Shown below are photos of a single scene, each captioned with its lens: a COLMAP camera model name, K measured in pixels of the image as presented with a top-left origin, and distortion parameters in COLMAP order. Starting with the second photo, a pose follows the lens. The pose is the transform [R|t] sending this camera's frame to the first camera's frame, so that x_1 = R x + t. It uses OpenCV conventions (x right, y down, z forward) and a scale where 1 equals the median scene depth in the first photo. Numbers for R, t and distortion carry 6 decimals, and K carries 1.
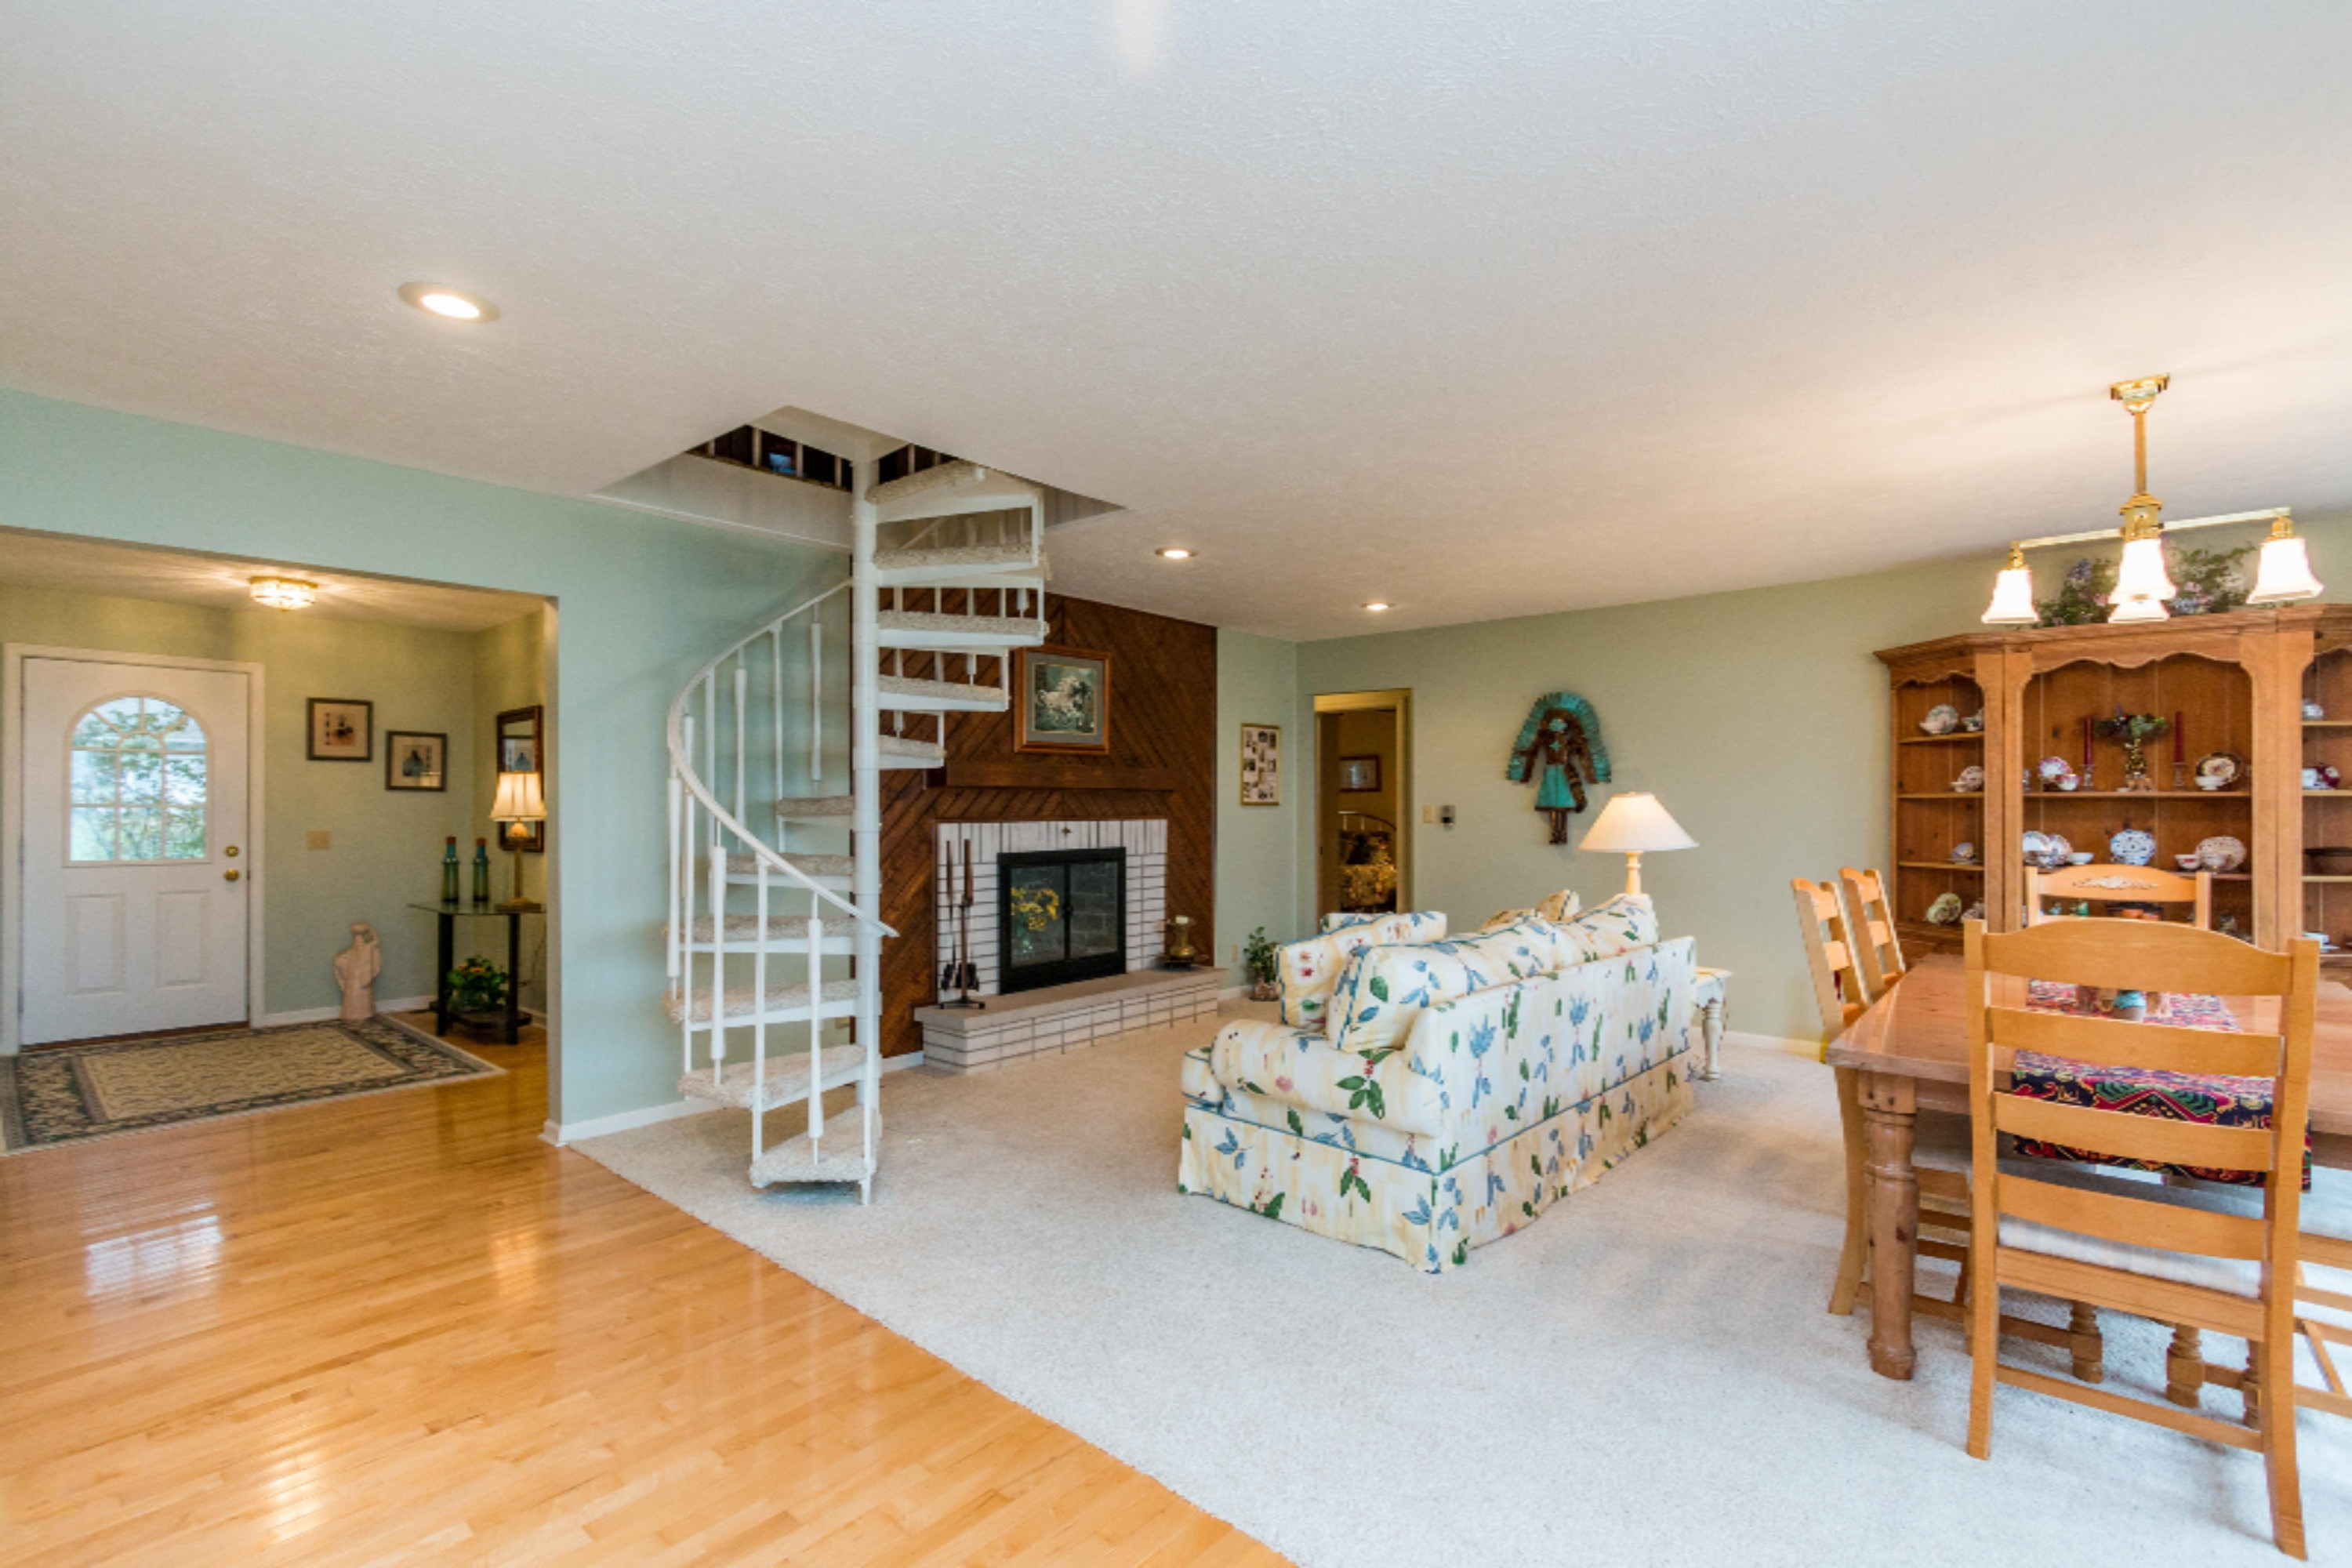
lens RADIAL K [[1092.7, 0, 1172.5], [0, 1092.7, 803.1], [0, 0, 1]] dist [0.002899, 0.000075]
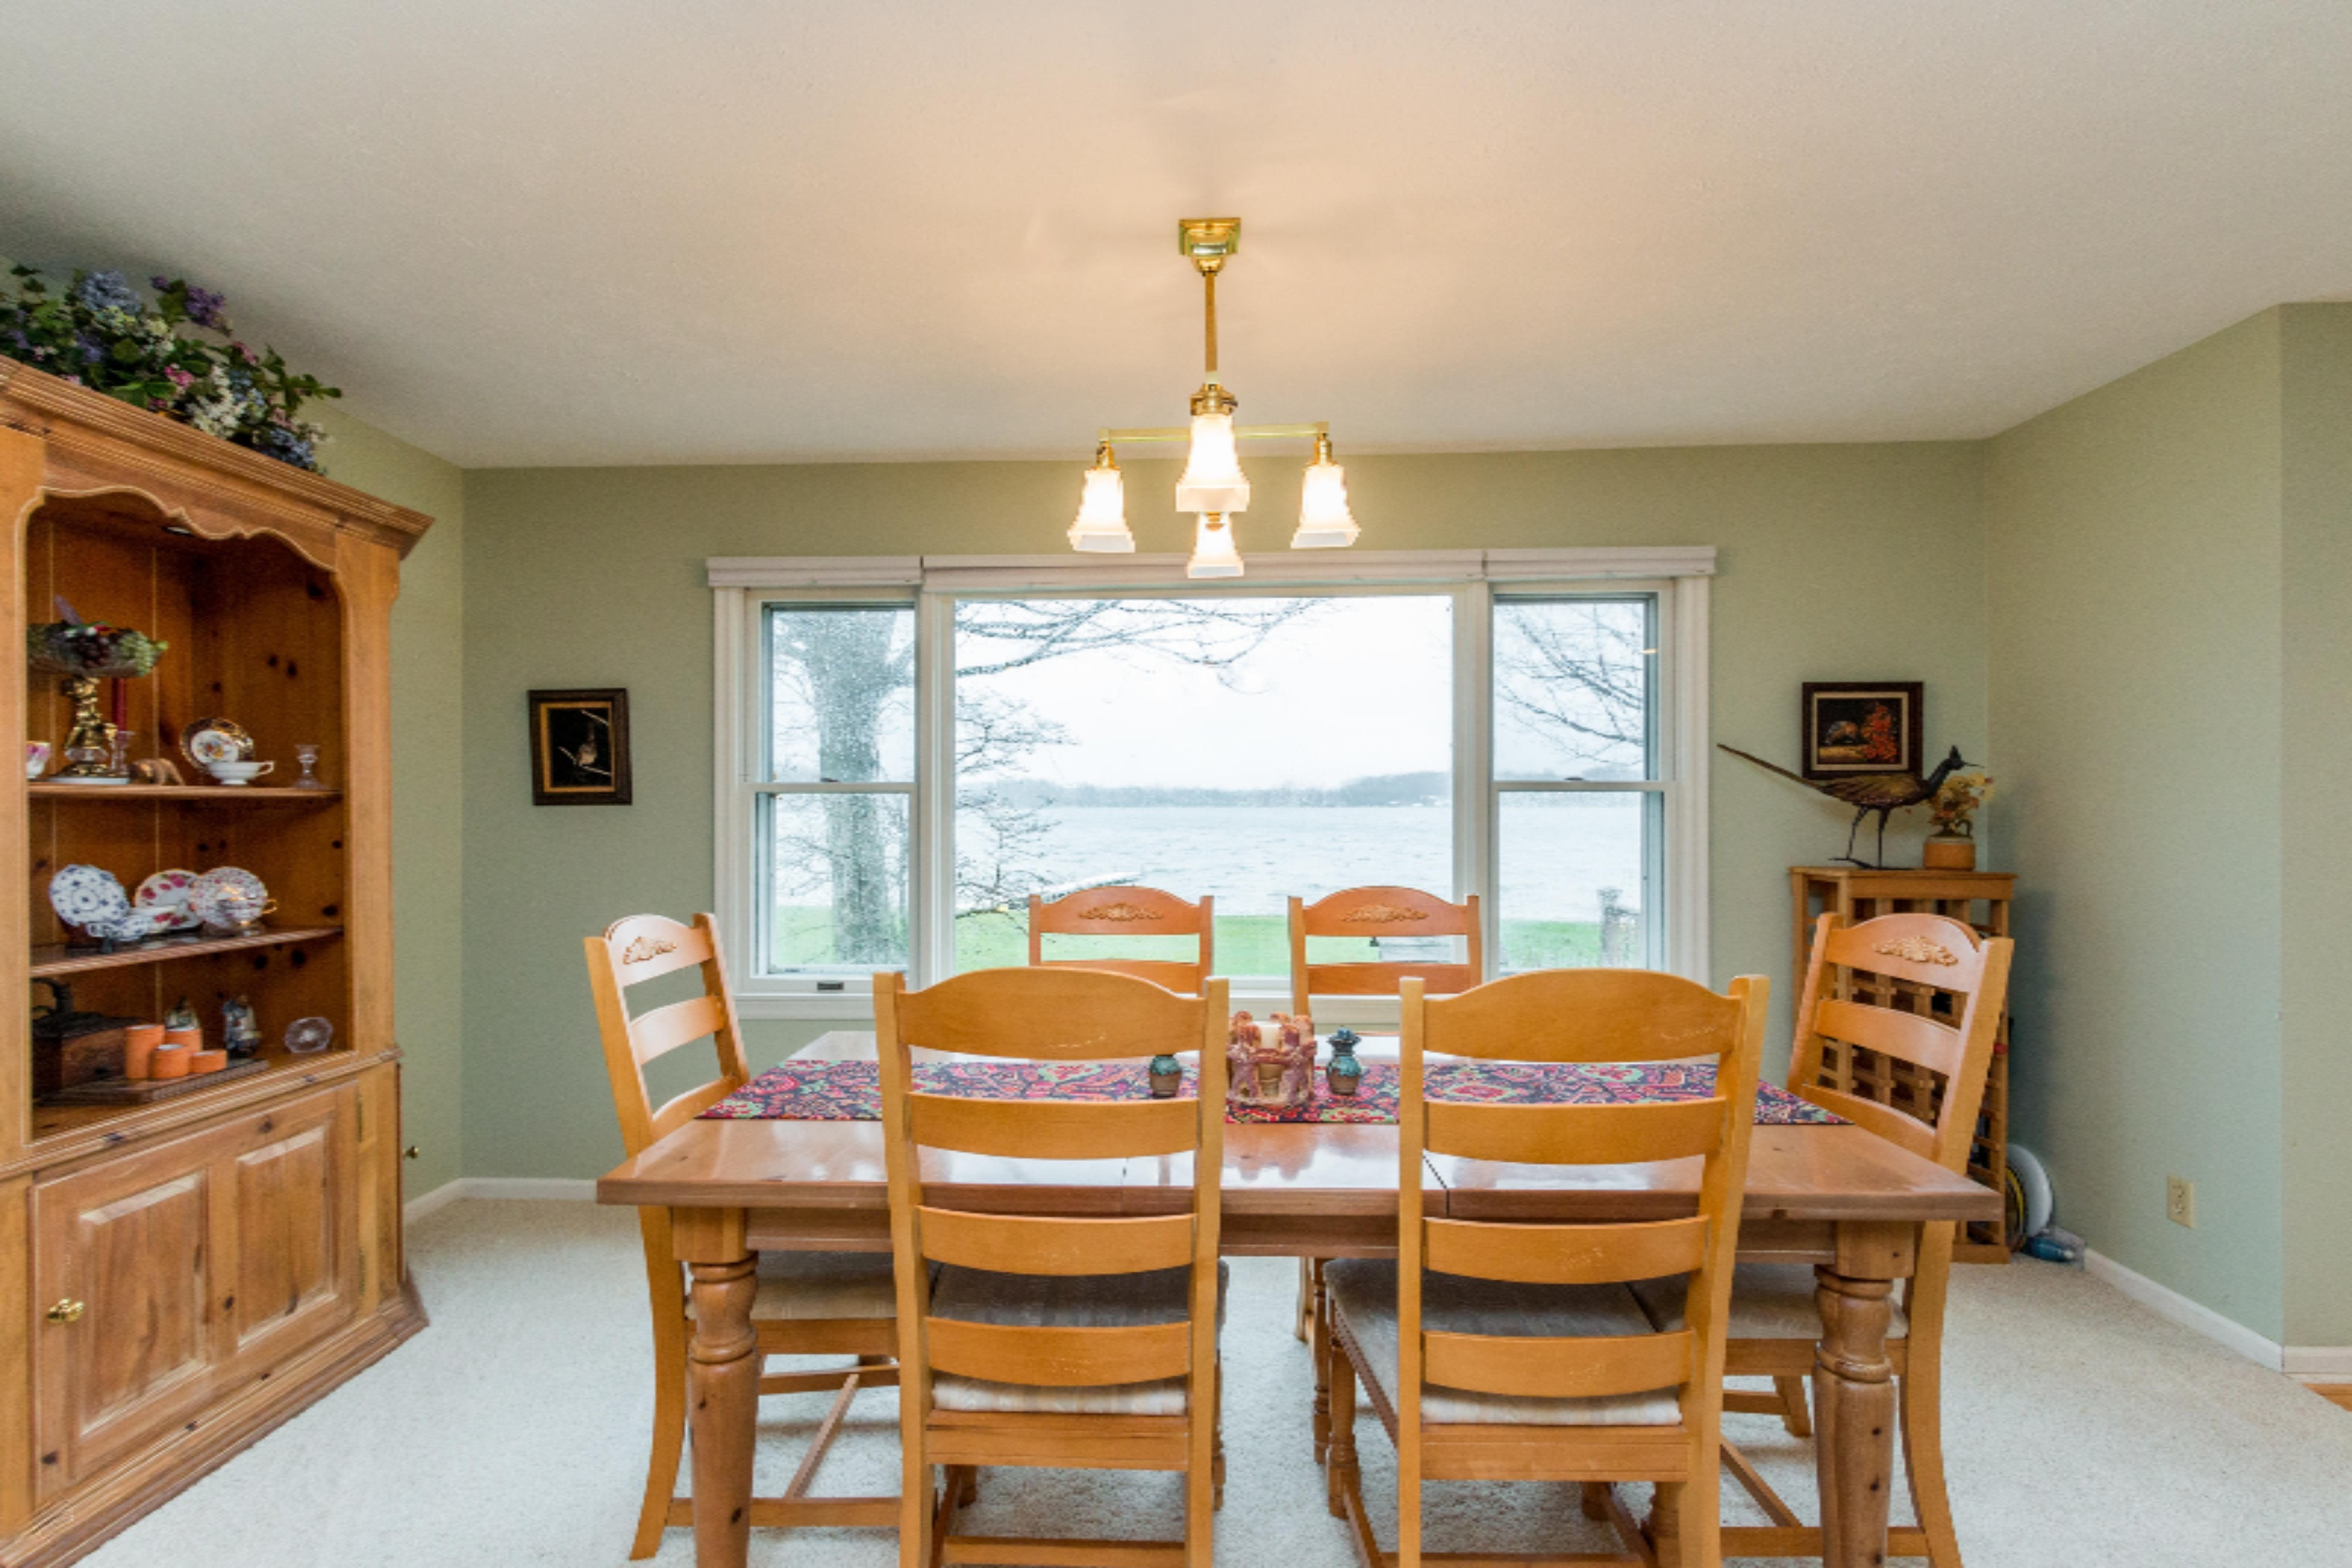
lens RADIAL K [[1092.7, 0, 1172.5], [0, 1092.7, 803.1], [0, 0, 1]] dist [0.002899, 0.000075]
pose [[-0.625294, 0.003307, 0.780382, 0.285025], [0.001785, 0.999994, -0.002807, 0.000480], [-0.780387, -0.000362, -0.625296, 1.307261]]
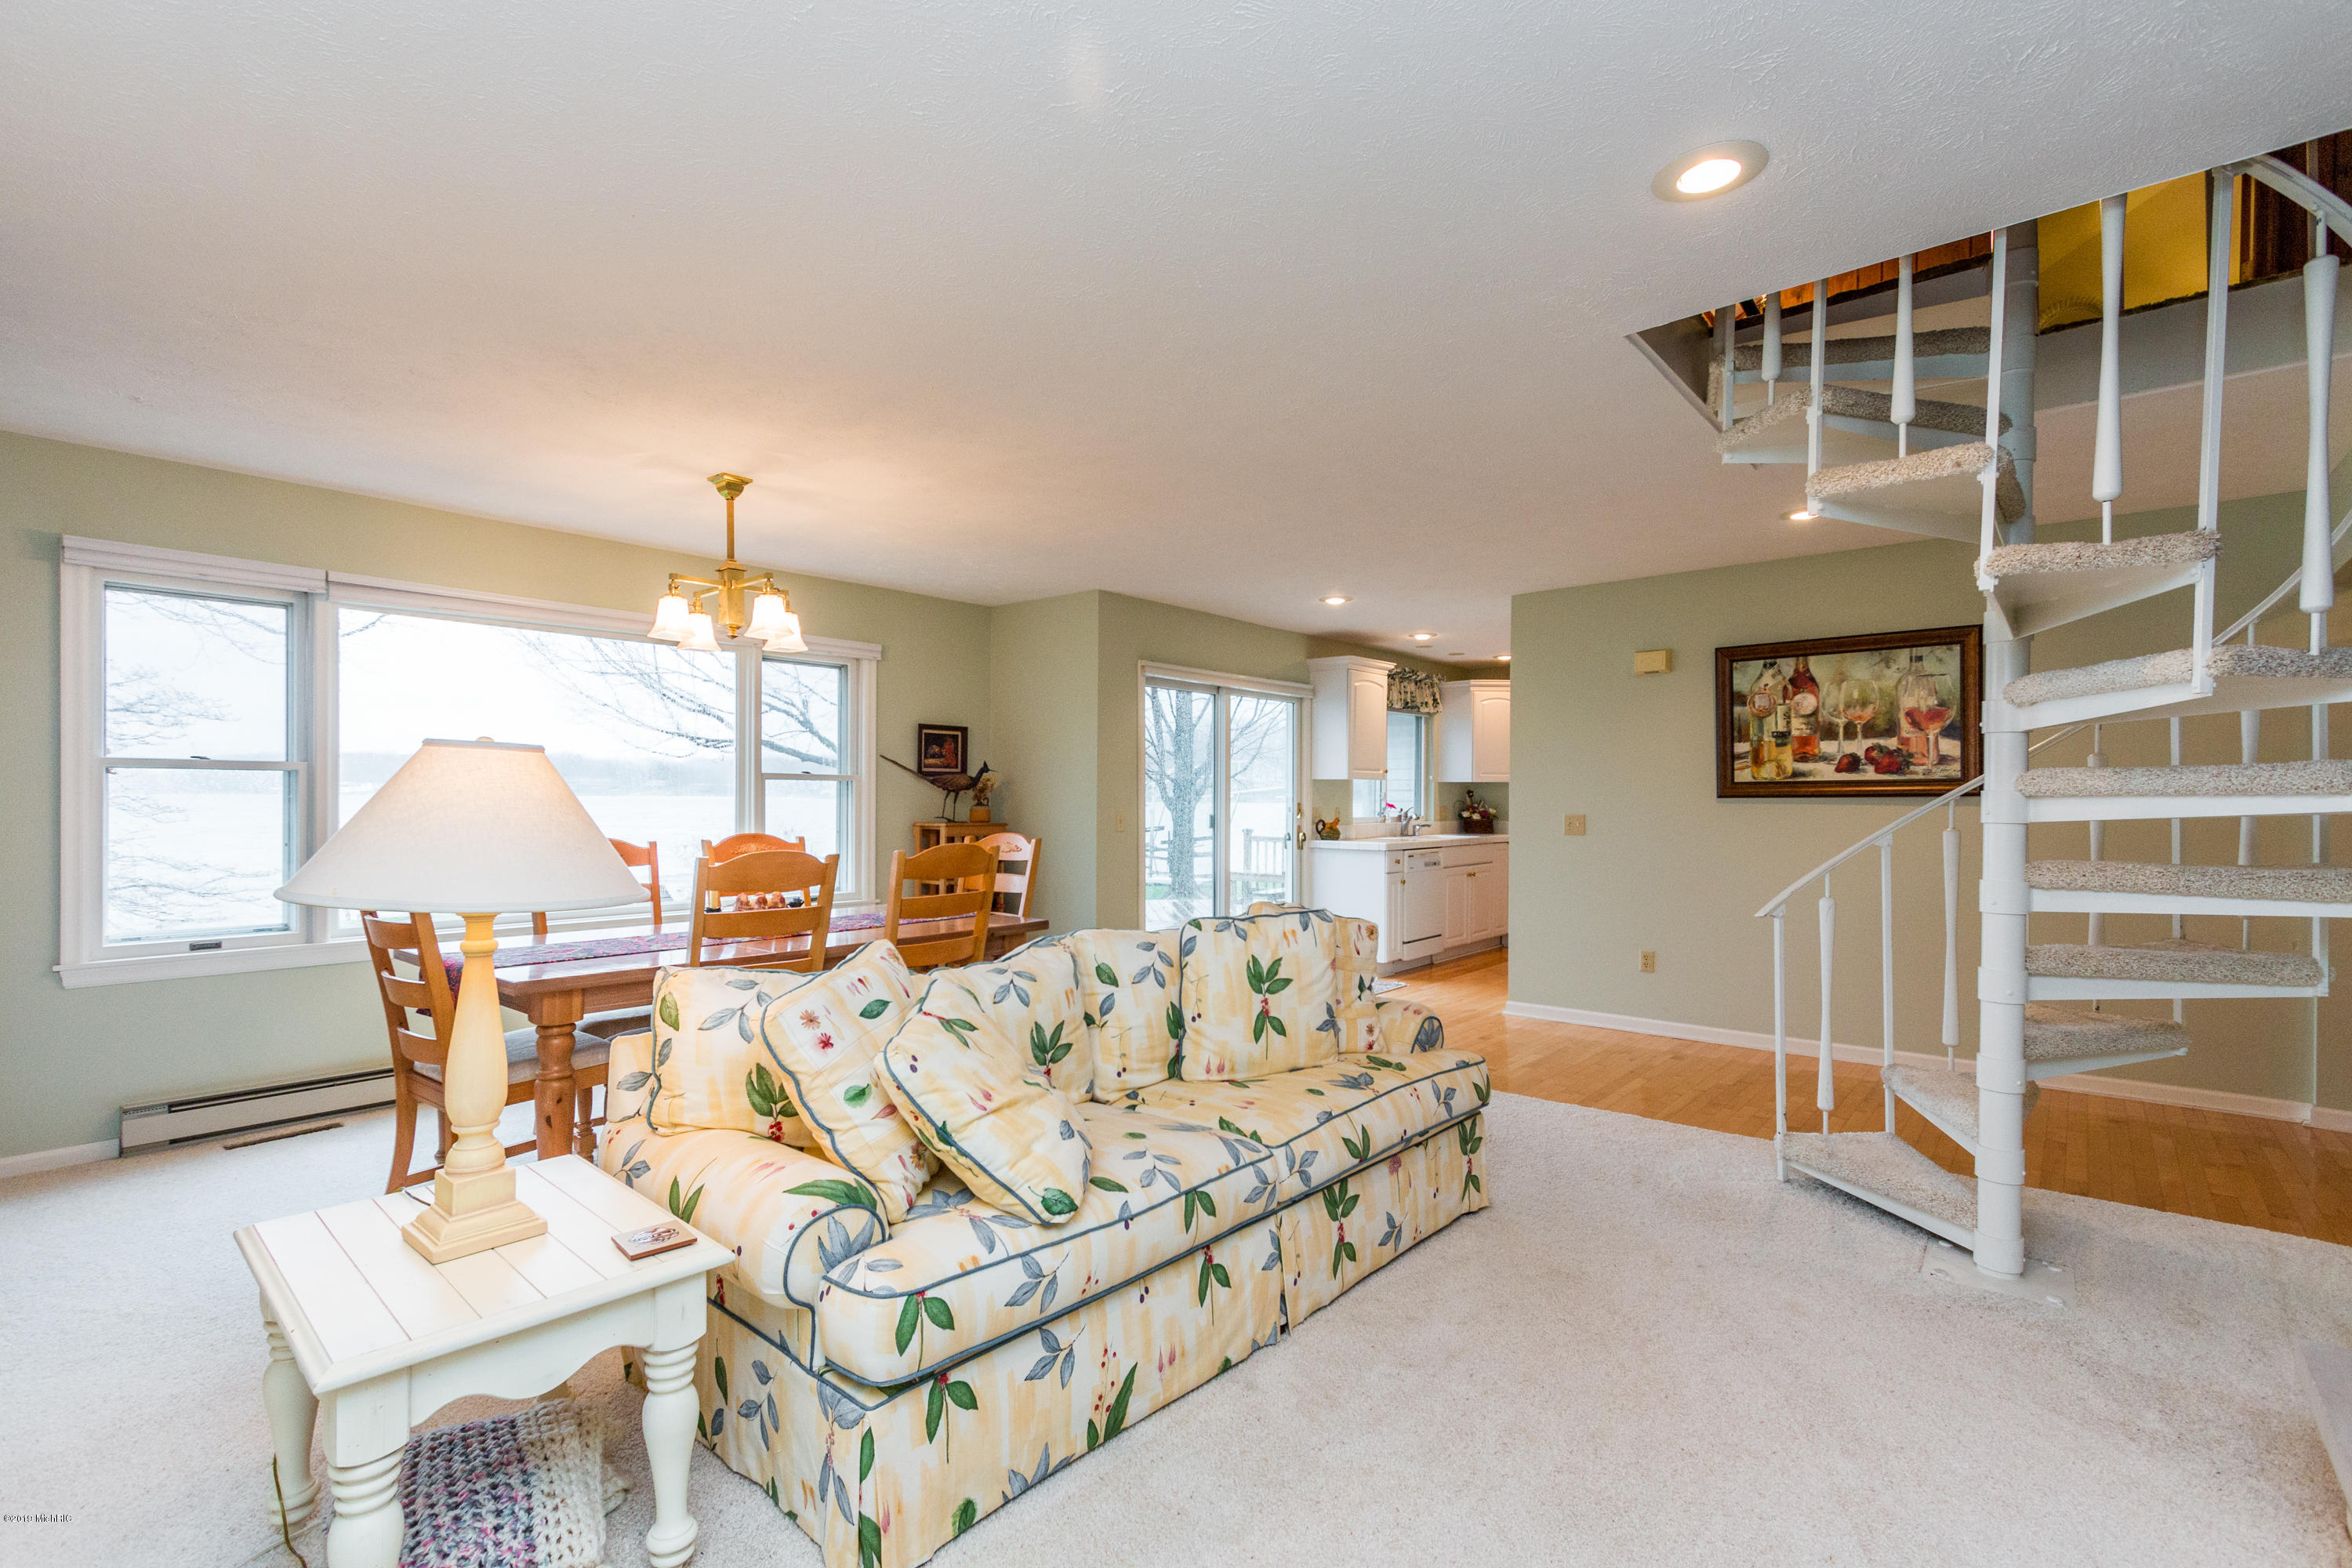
lens RADIAL K [[1092.7, 0, 1172.5], [0, 1092.7, 803.1], [0, 0, 1]] dist [0.002899, 0.000075]
pose [[-0.999451, 0.002721, -0.033016, 0.337455], [0.002812, 0.999992, -0.002721, 0.030505], [0.033008, -0.002812, -0.999451, 2.120199]]
